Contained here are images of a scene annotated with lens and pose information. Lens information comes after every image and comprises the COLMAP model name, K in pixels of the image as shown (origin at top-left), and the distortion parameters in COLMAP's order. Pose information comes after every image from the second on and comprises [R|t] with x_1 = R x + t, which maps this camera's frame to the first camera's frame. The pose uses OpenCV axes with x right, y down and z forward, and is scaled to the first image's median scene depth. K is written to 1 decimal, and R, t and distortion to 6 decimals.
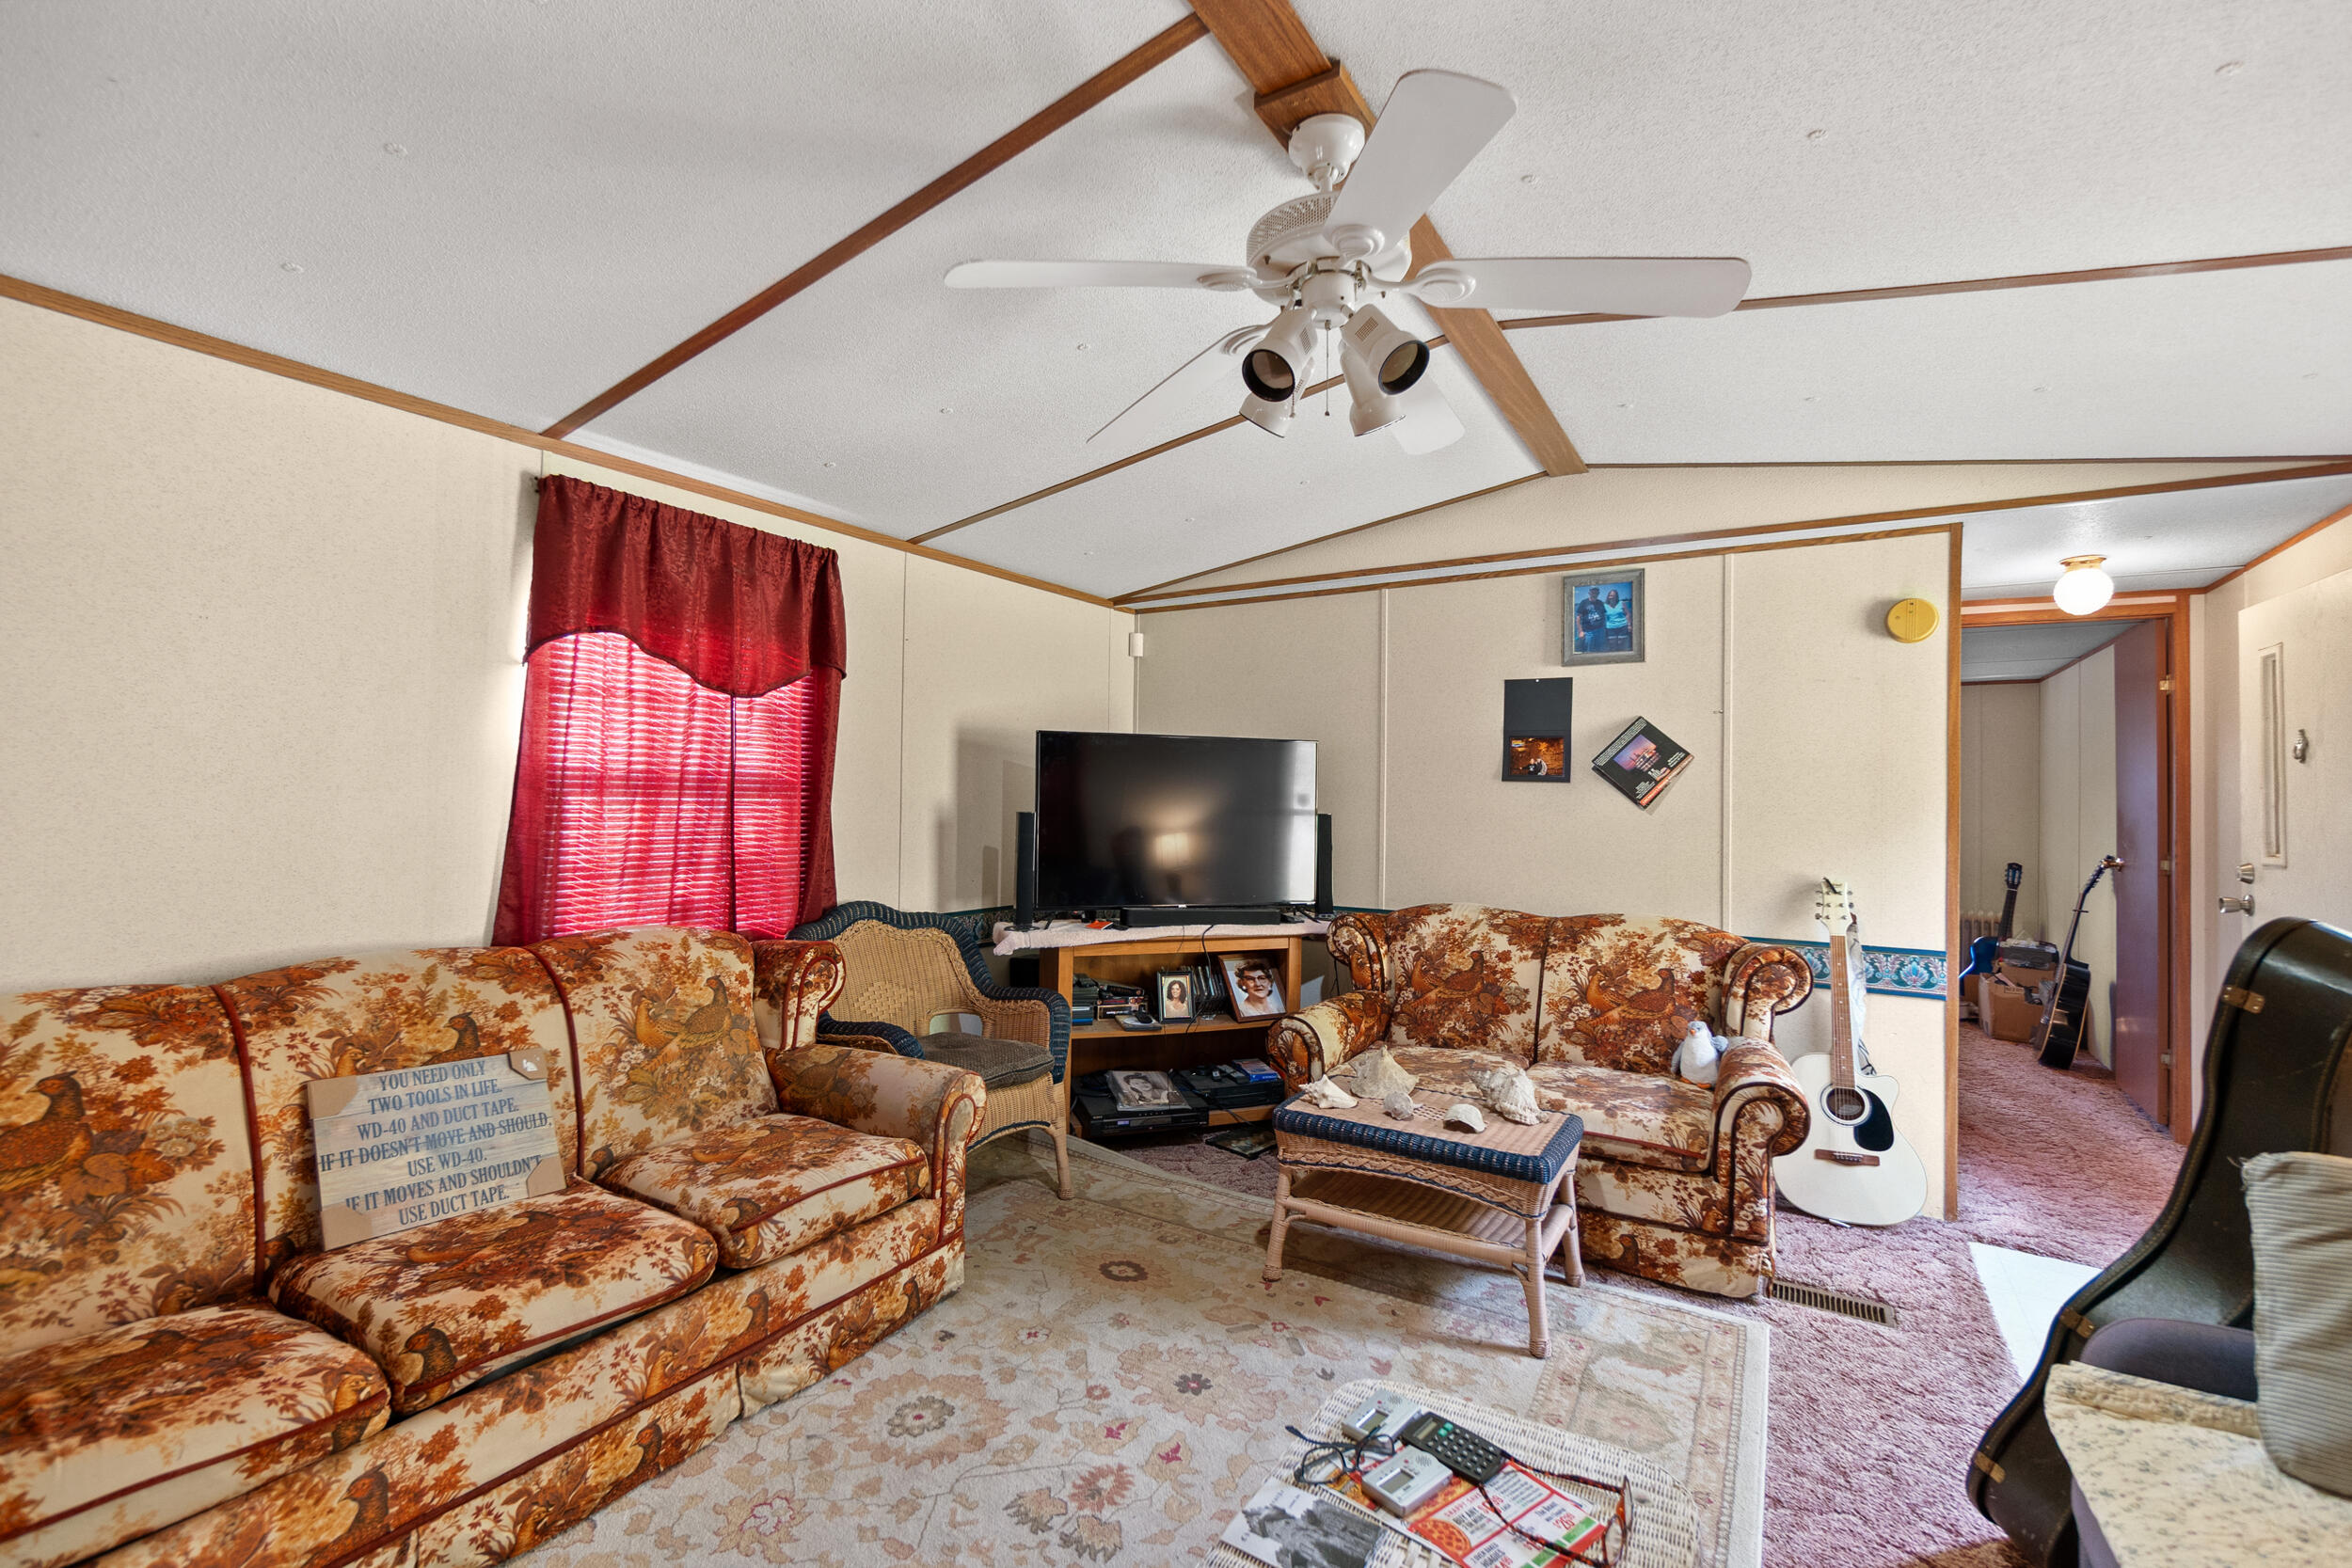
lens RADIAL K [[993.2, 0, 1176.0], [0, 993.2, 784.0], [0, 0, 1]] dist [-0.001673, -0.000015]
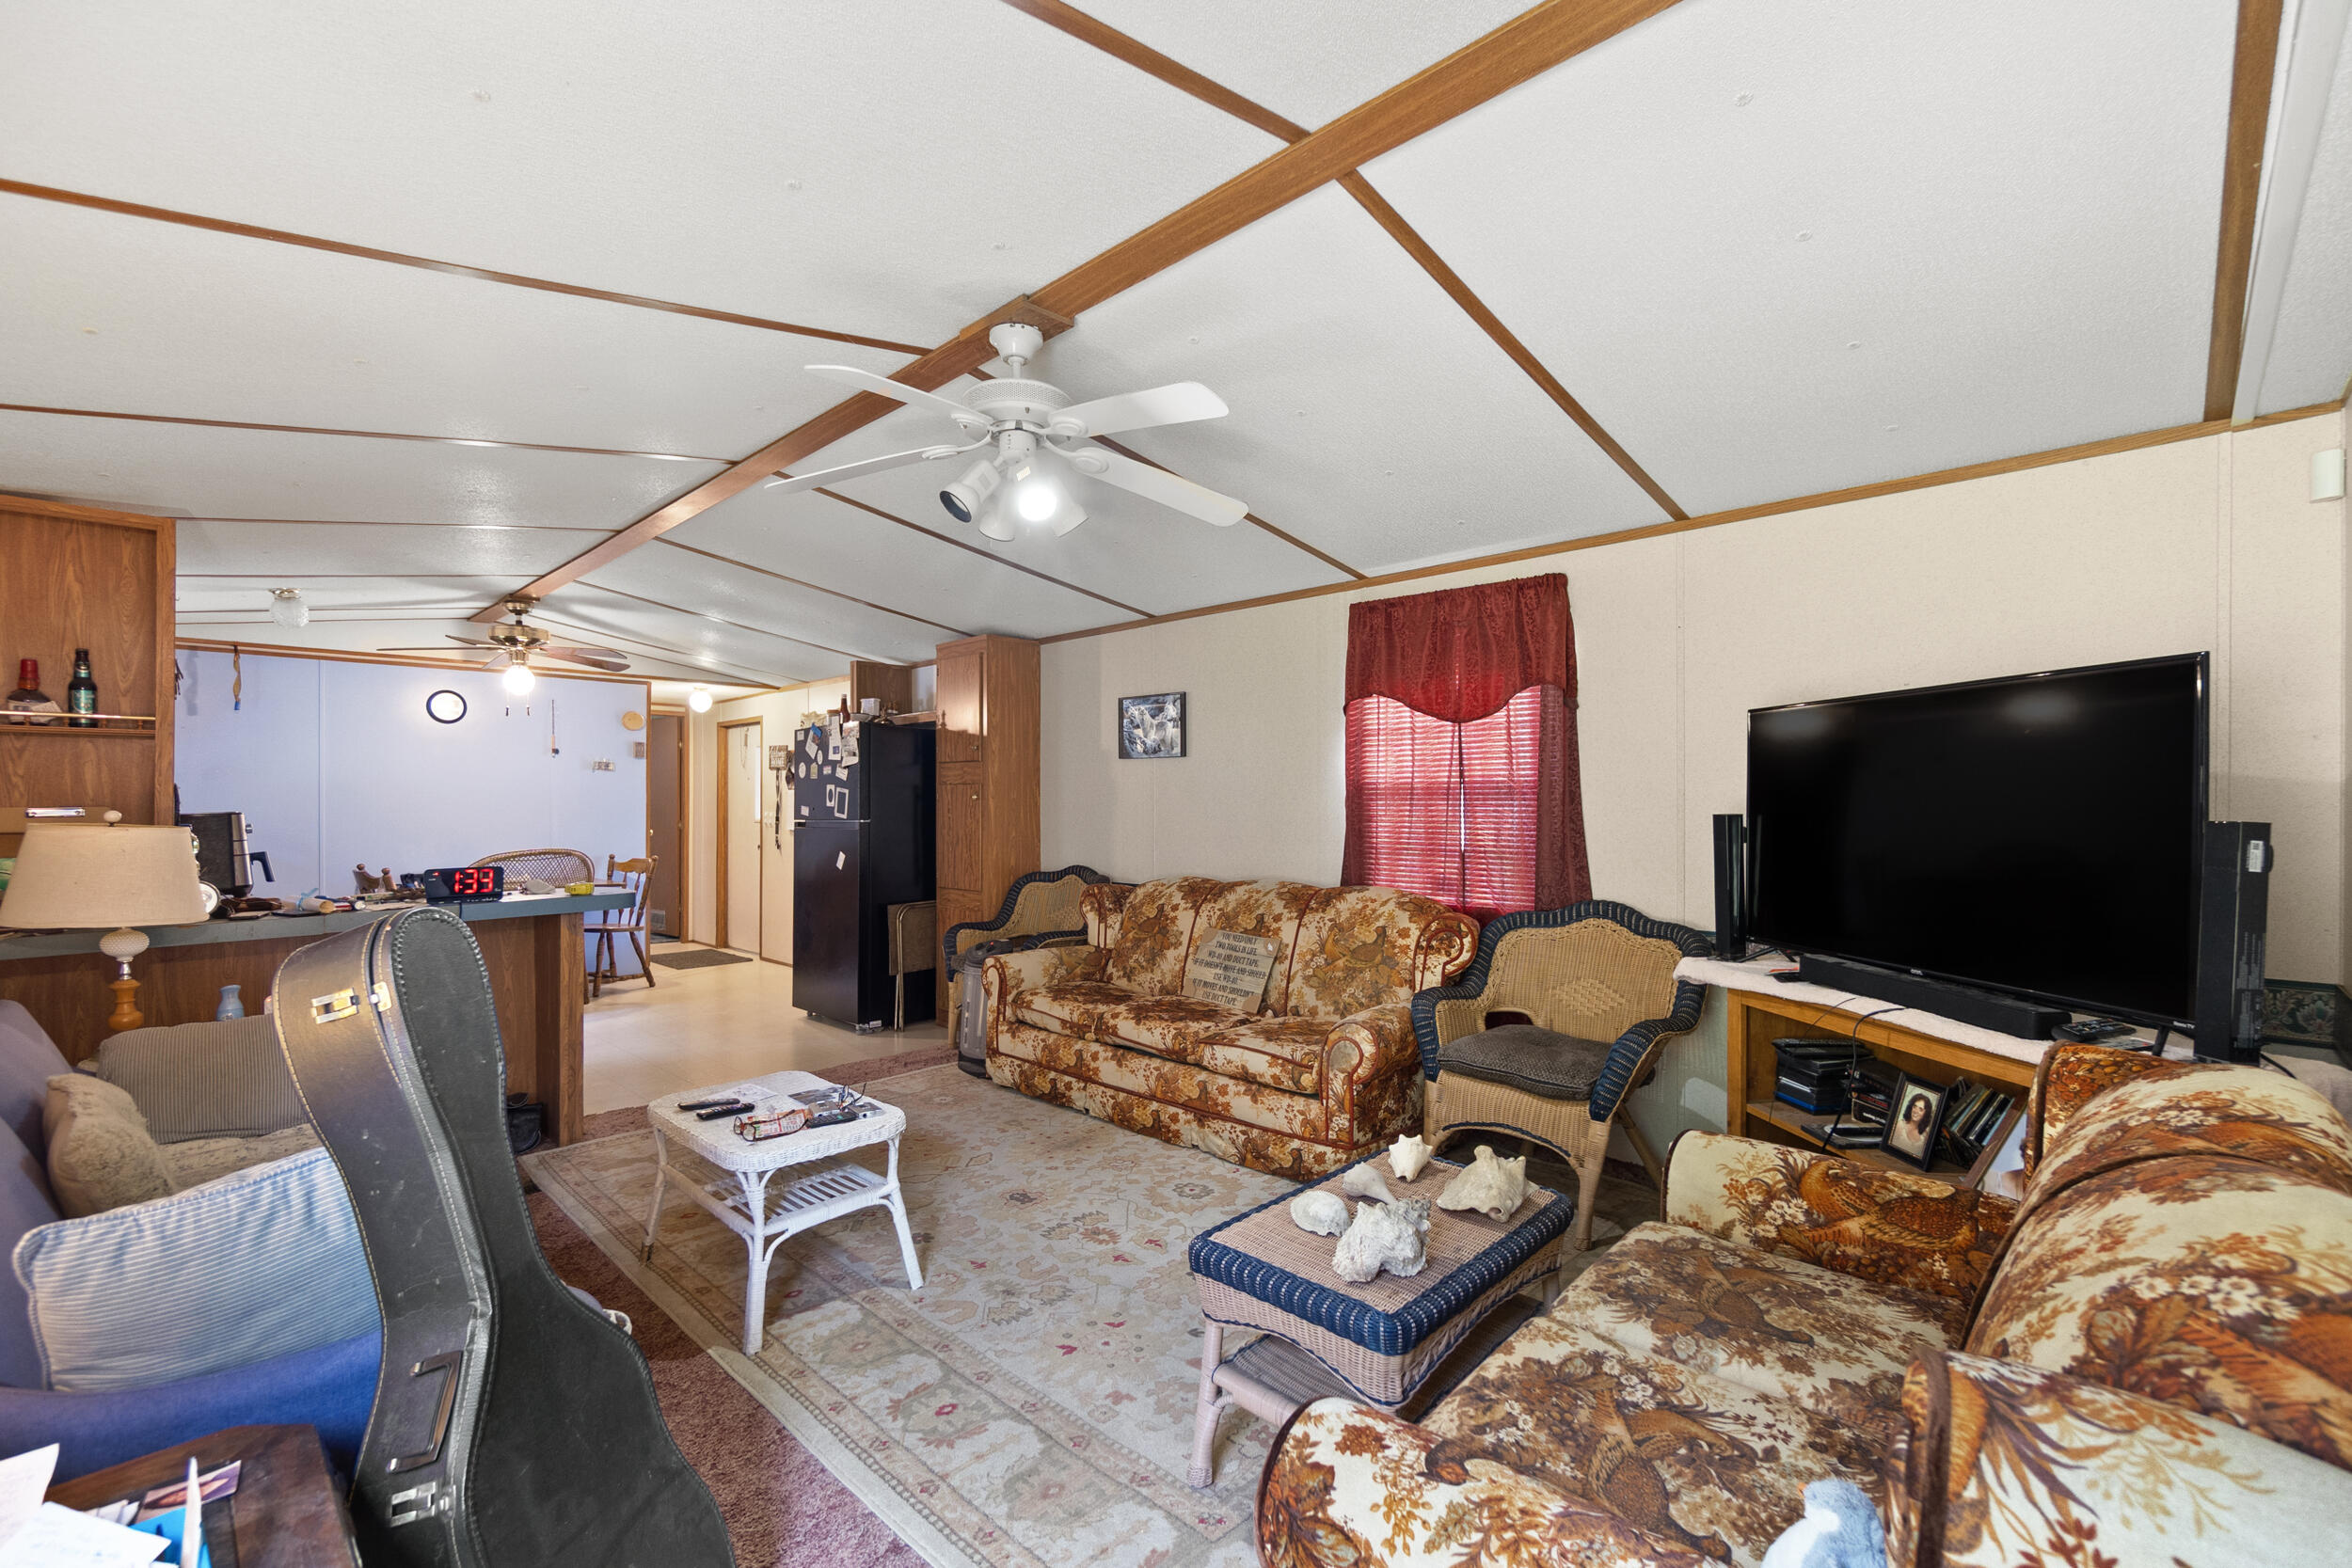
lens RADIAL K [[1022.1, 0, 1171.6], [0, 1022.1, 795.4], [0, 0, 1]] dist [-0.000027, 0.000037]
pose [[-0.210575, -0.015811, -0.977450, 1.197470], [0.019667, 0.999598, -0.020406, 0.034899], [0.977380, -0.023521, -0.210180, 1.170964]]
